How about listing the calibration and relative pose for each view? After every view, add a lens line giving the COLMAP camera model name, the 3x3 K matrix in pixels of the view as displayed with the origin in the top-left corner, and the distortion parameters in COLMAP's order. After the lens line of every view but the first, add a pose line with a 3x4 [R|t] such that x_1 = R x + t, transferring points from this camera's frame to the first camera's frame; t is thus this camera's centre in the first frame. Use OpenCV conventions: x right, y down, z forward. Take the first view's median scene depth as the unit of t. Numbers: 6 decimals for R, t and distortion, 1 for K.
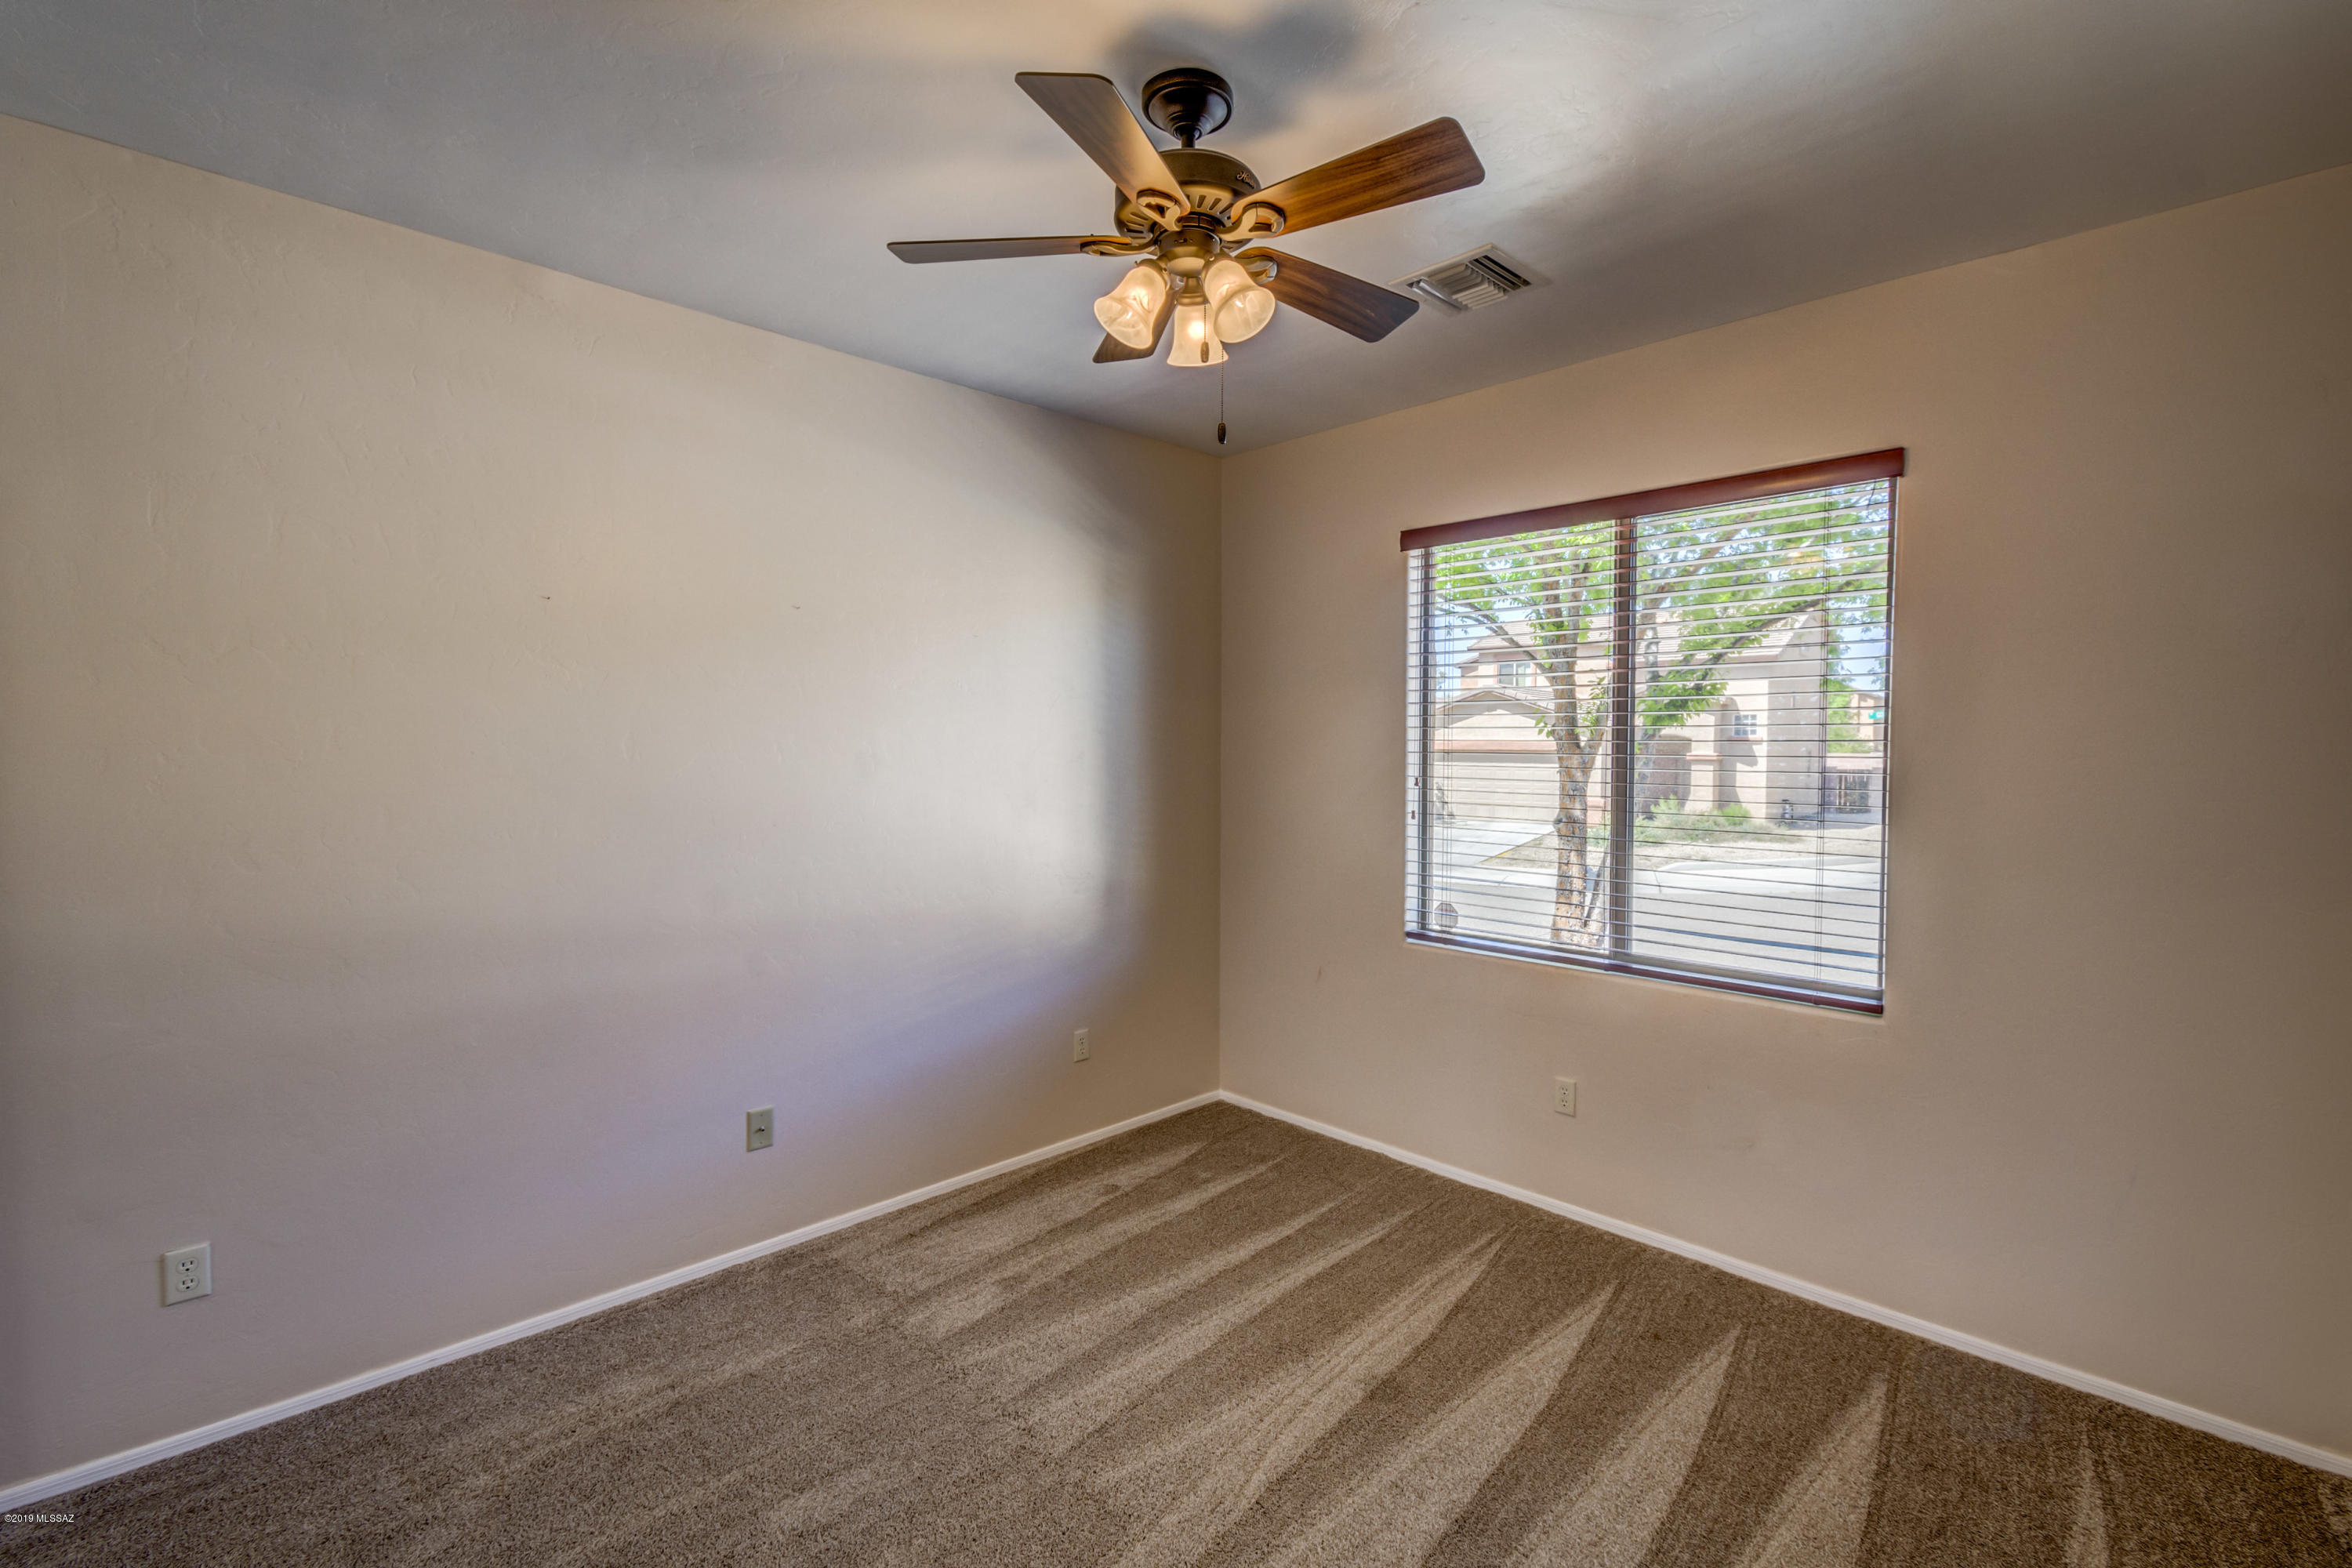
lens RADIAL K [[1044.3, 0, 1173.2], [0, 1044.3, 786.7], [0, 0, 1]] dist [0.018869, -0.008144]
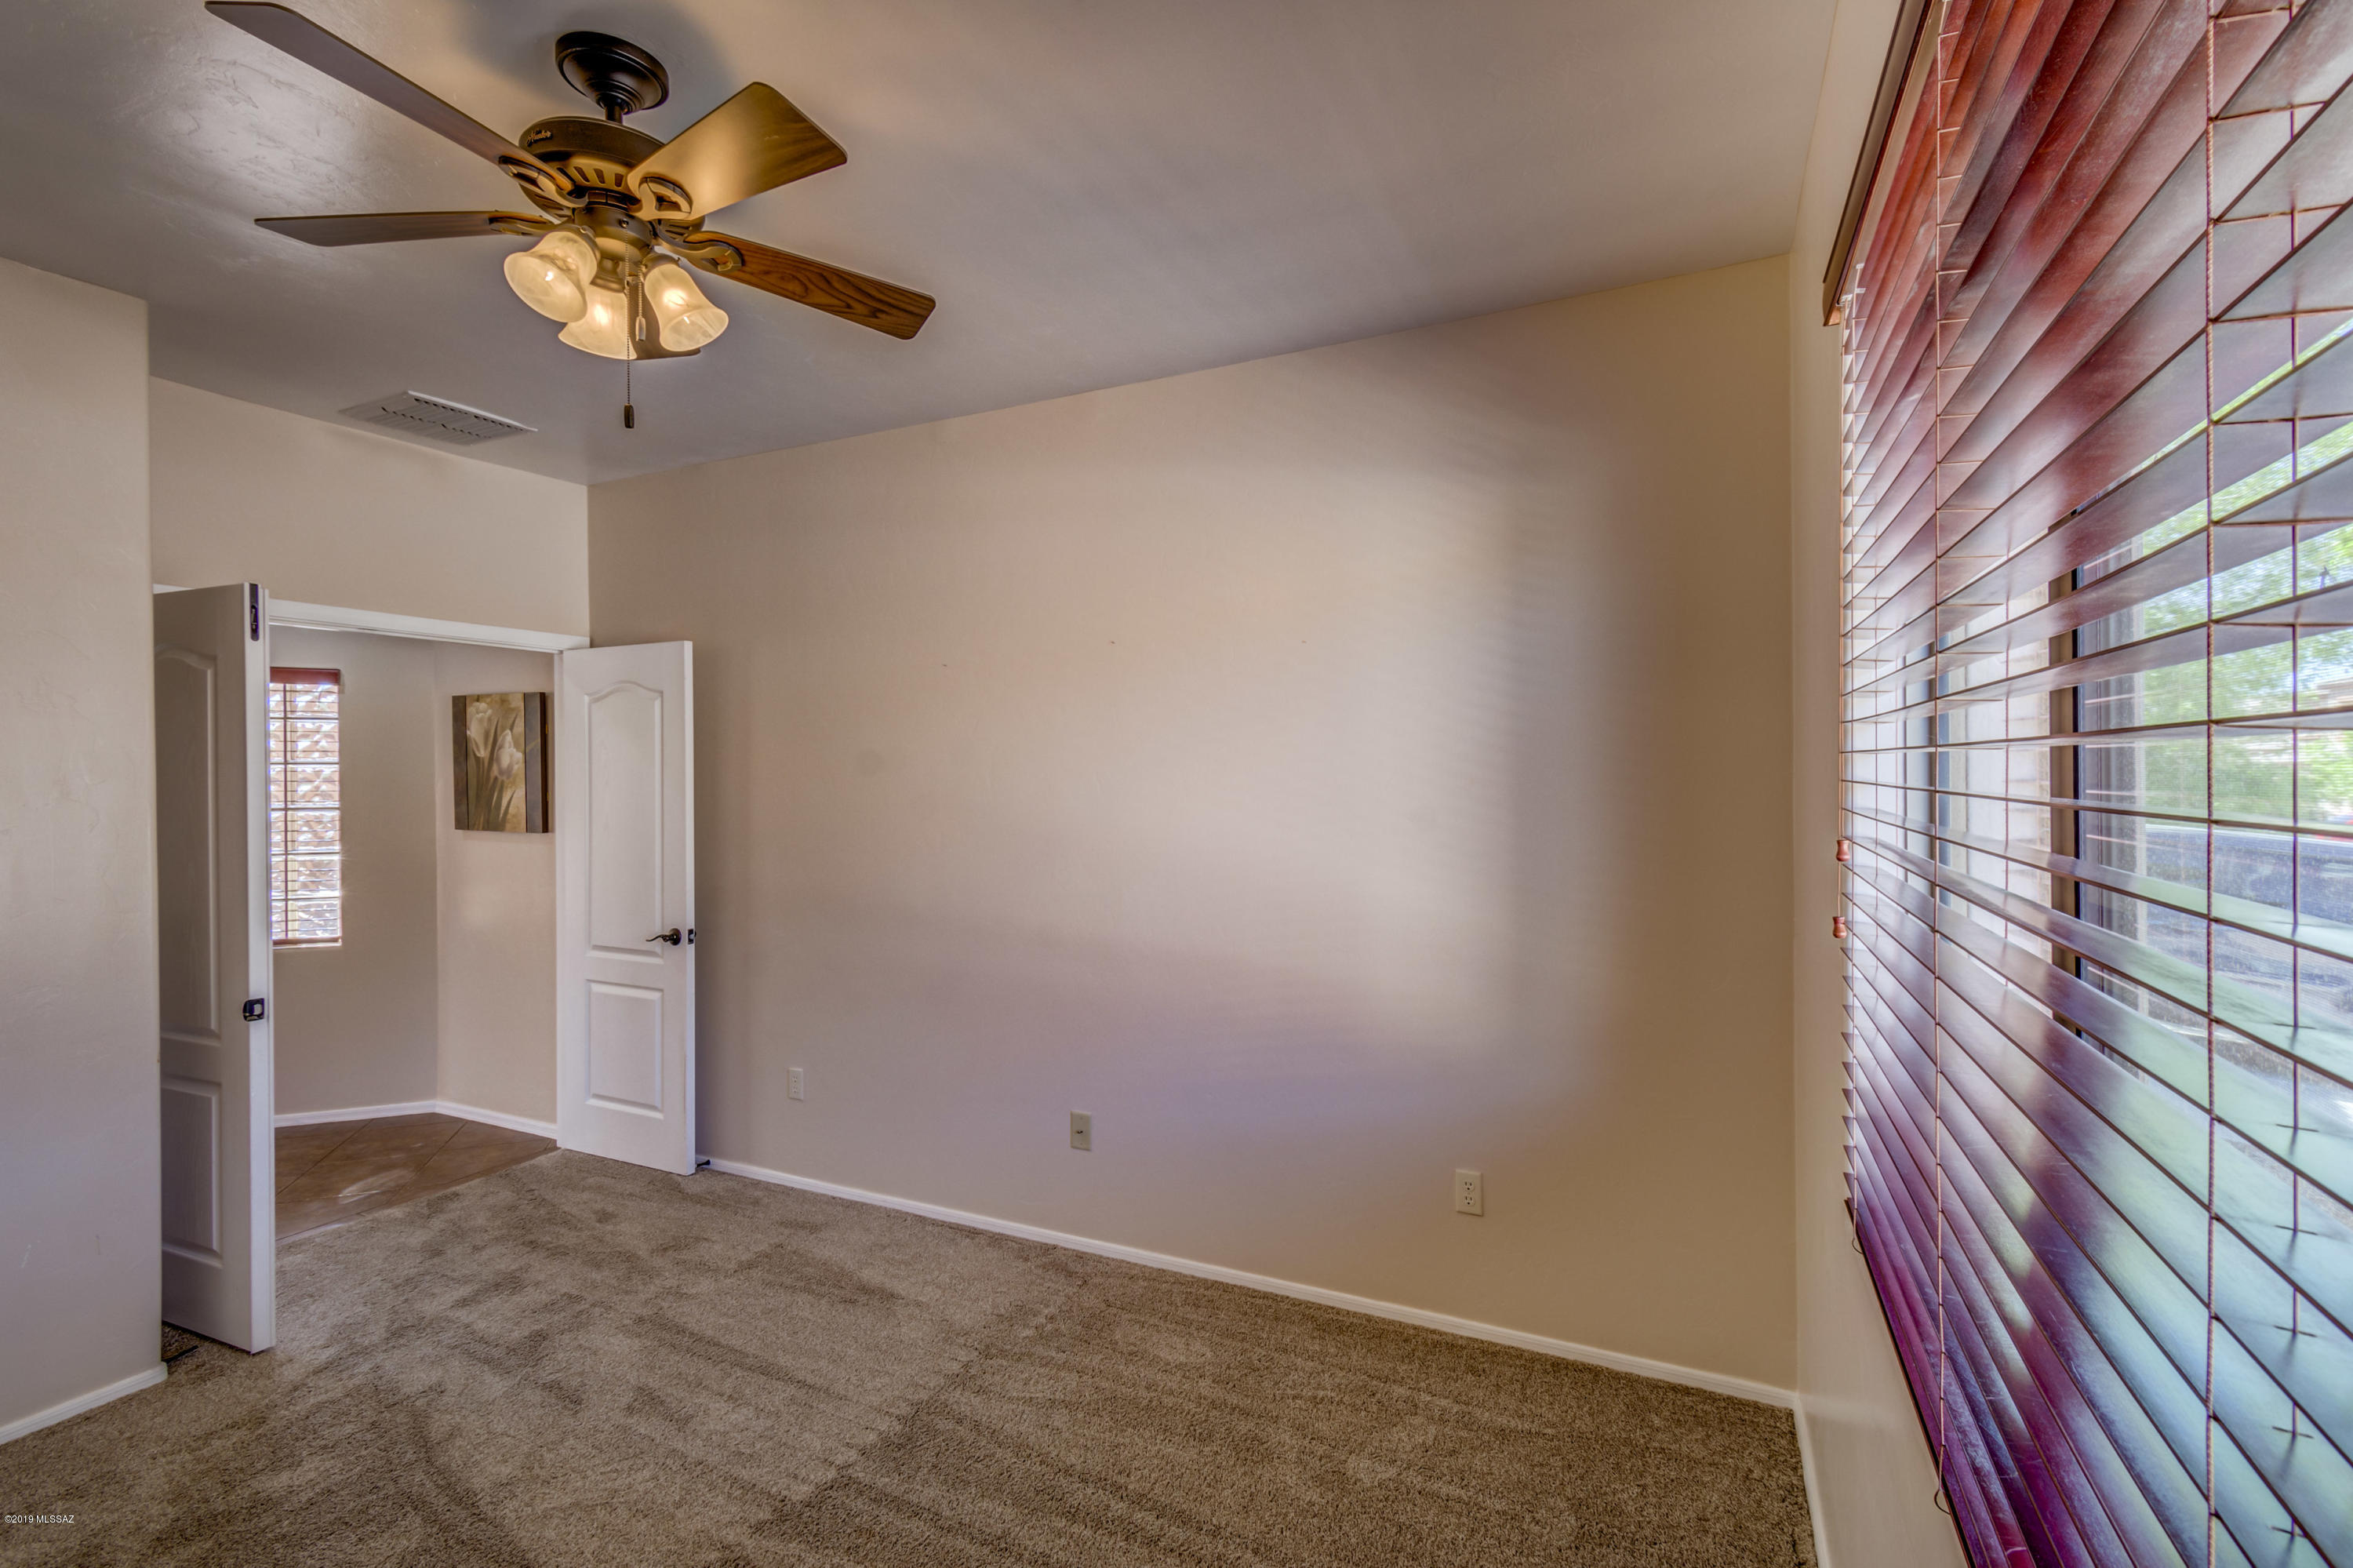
lens RADIAL K [[1044.8, 0, 1183.1], [0, 1044.8, 780.1], [0, 0, 1]] dist [0.018869, -0.008144]
pose [[0.340304, -0.003753, -0.940308, 0.534712], [-0.022128, 0.999683, -0.011998, -0.019874], [0.940055, 0.024890, 0.340113, 0.588245]]
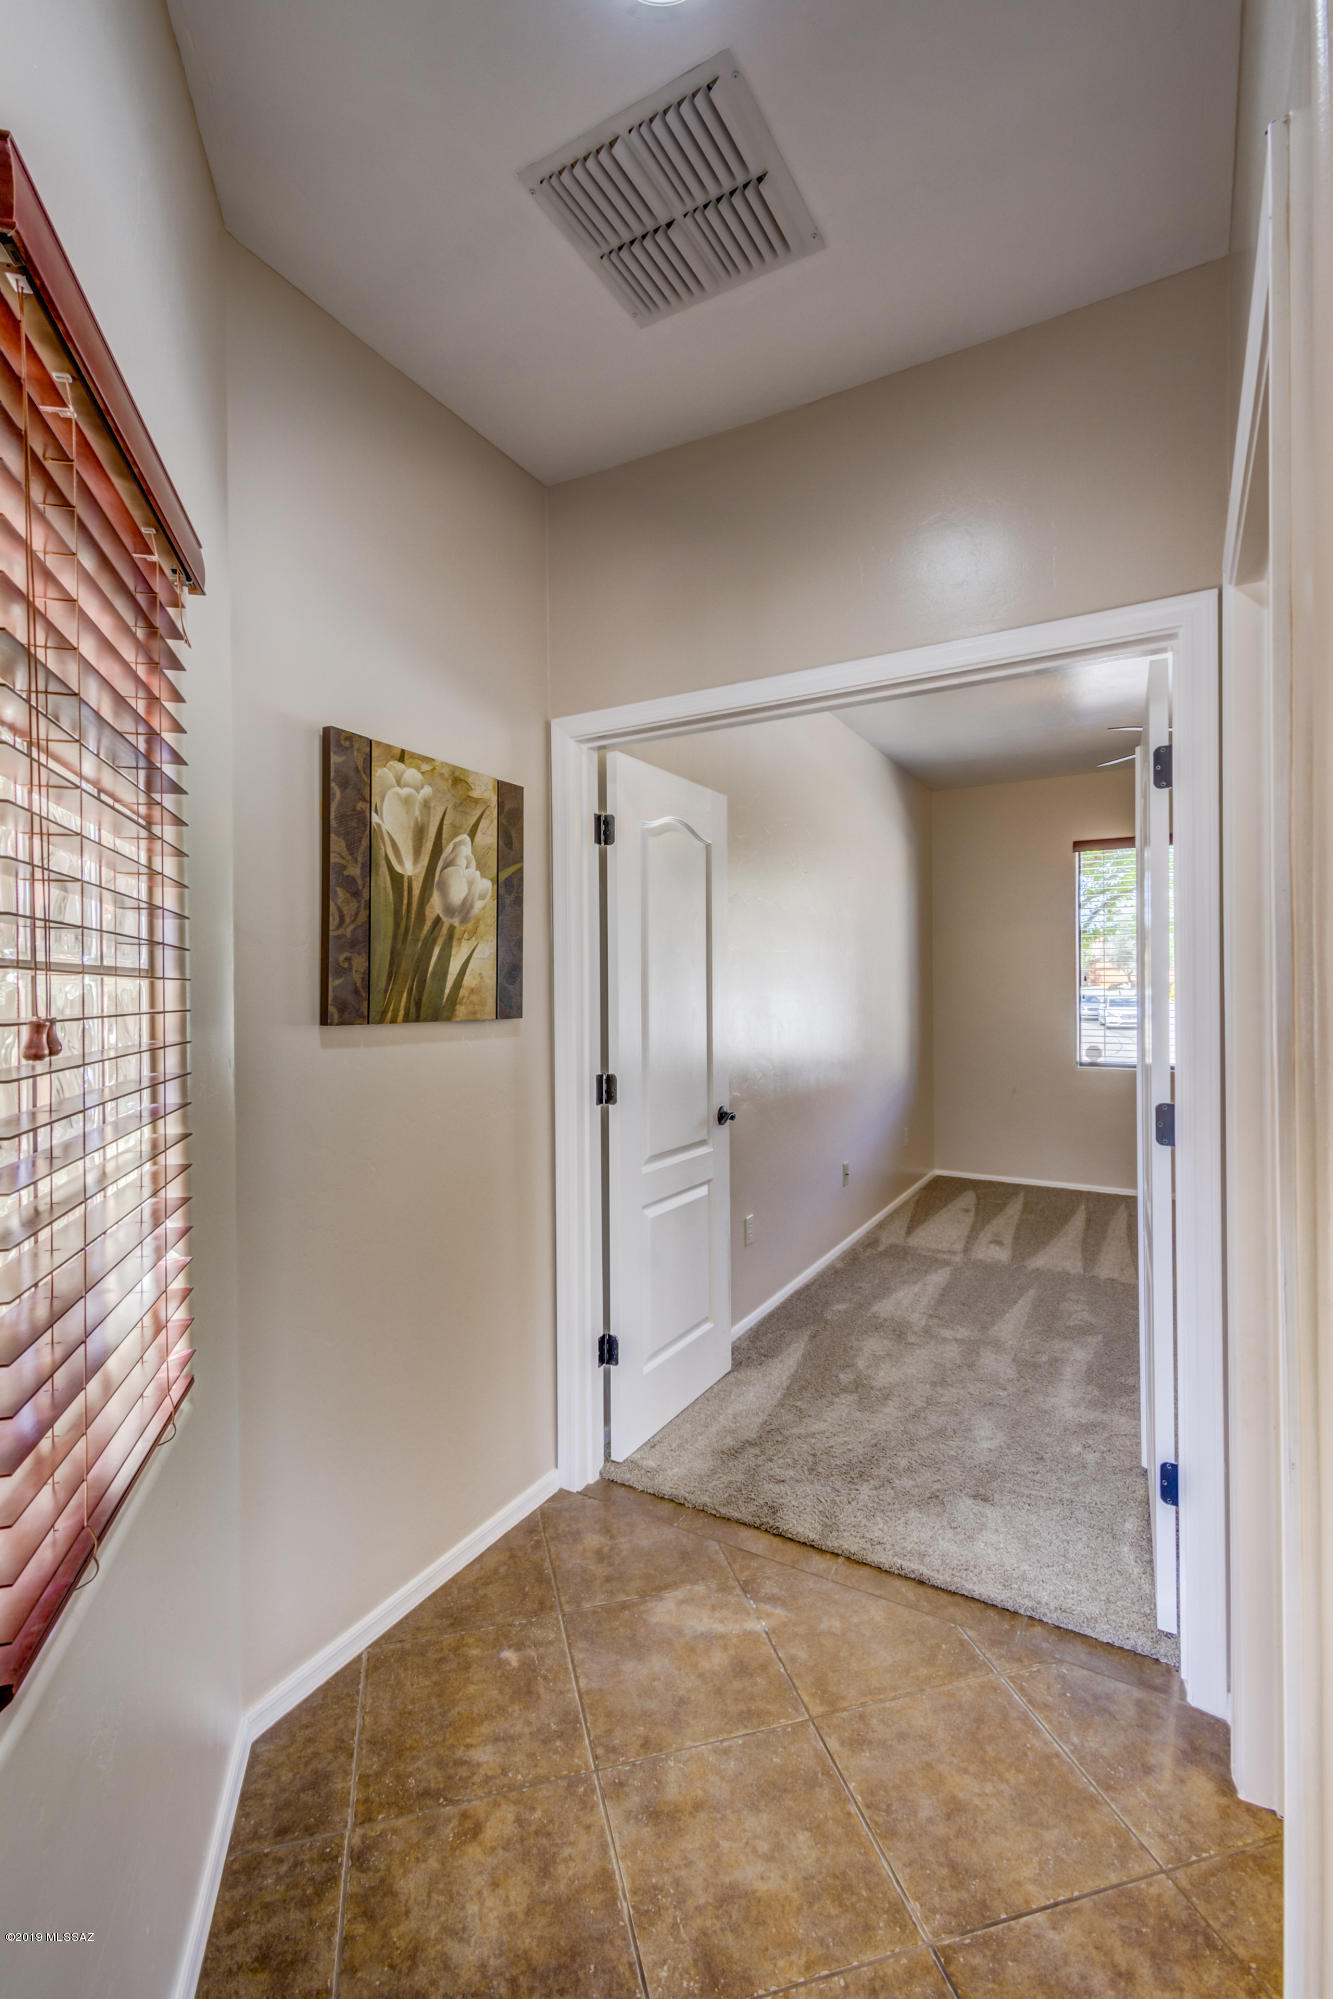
lens RADIAL K [[887.6, 0, 668.9], [0, 887.6, 987.3], [0, 0, 1]] dist [0.018869, -0.008144]
pose [[0.963219, -0.009173, 0.268560, -0.895545], [0.017080, 0.999486, -0.027121, 0.038684], [-0.268173, 0.030711, 0.962881, -0.304851]]
